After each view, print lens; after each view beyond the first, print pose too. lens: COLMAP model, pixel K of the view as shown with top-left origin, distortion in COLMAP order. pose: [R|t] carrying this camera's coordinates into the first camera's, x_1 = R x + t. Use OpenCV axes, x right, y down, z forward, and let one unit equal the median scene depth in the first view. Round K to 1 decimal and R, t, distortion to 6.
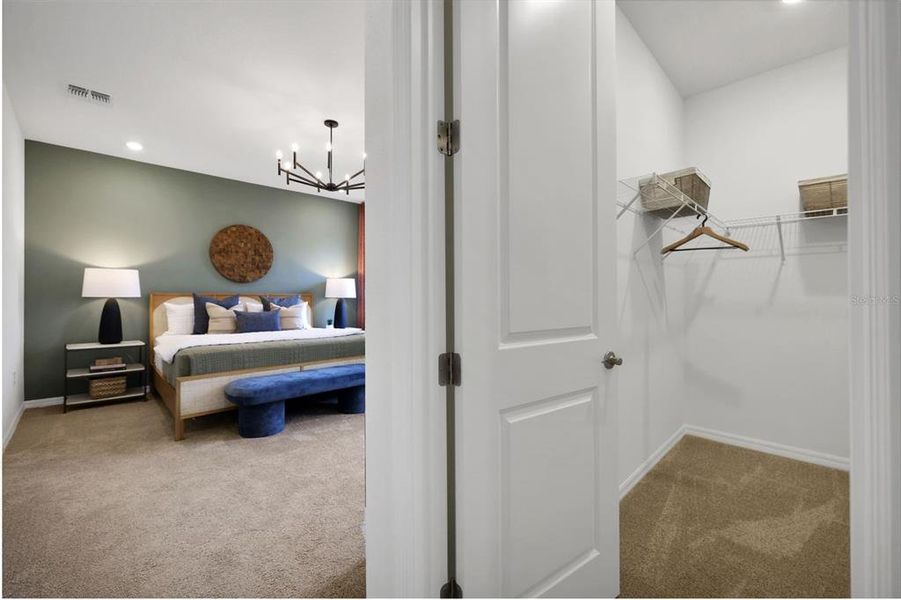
lens RADIAL K [[375.0, 0, 453.2], [0, 375.0, 297.3], [0, 0, 1]] dist [-0.000466, -0.000230]
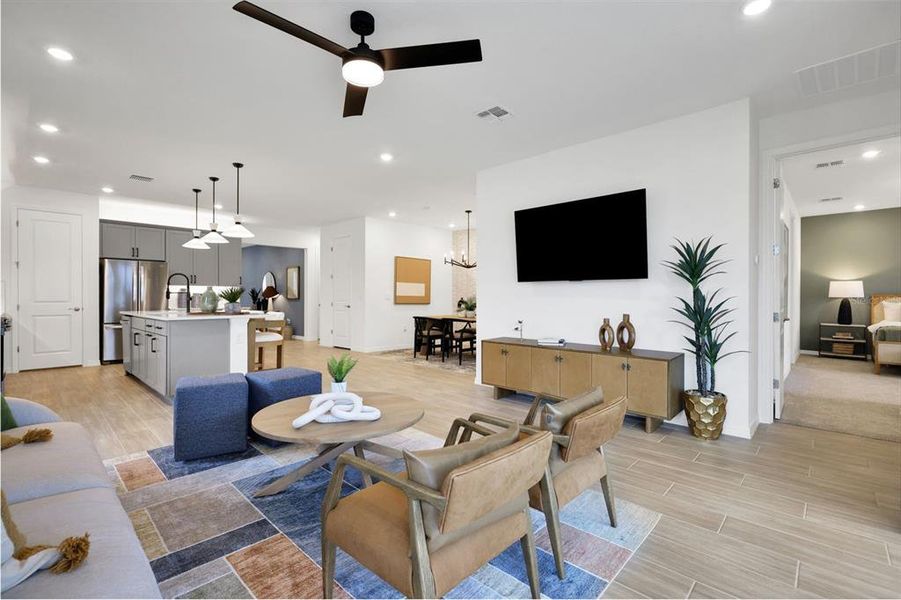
lens RADIAL K [[403.5, 0, 450.4], [0, 403.5, 298.2], [0, 0, 1]] dist [-0.004085, 0.001336]
pose [[0.024522, 0.003651, -0.999693, 0.934297], [-0.000202, 0.999993, 0.003647, -0.003431], [0.999699, 0.000113, 0.024523, -0.899366]]
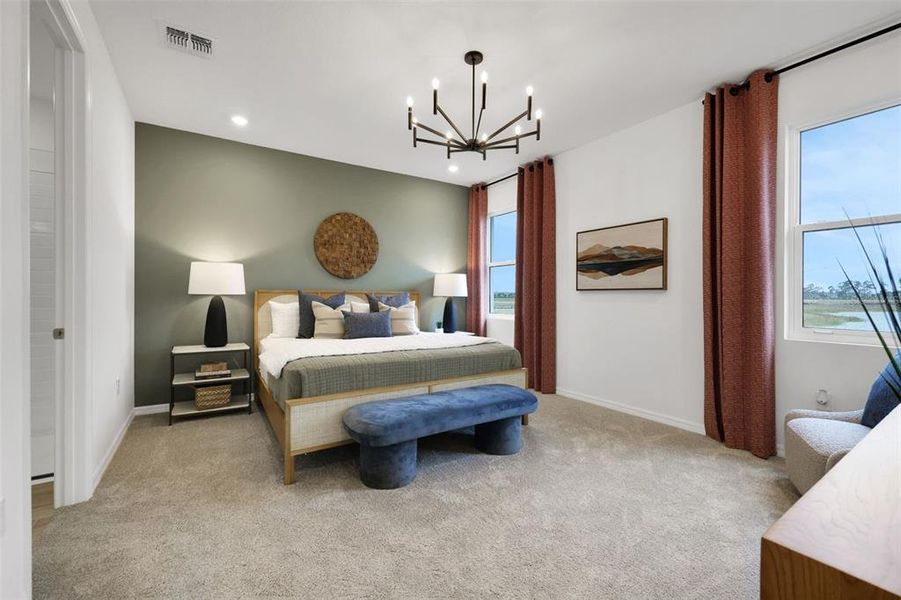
lens RADIAL K [[375.0, 0, 449.7], [0, 375.0, 298.3], [0, 0, 1]] dist [-0.000466, -0.000230]
pose [[0.980424, 0.005956, -0.196810, -0.205113], [-0.005055, 0.999974, 0.005080, 0.001610], [0.196835, -0.003986, 0.980429, 0.248983]]
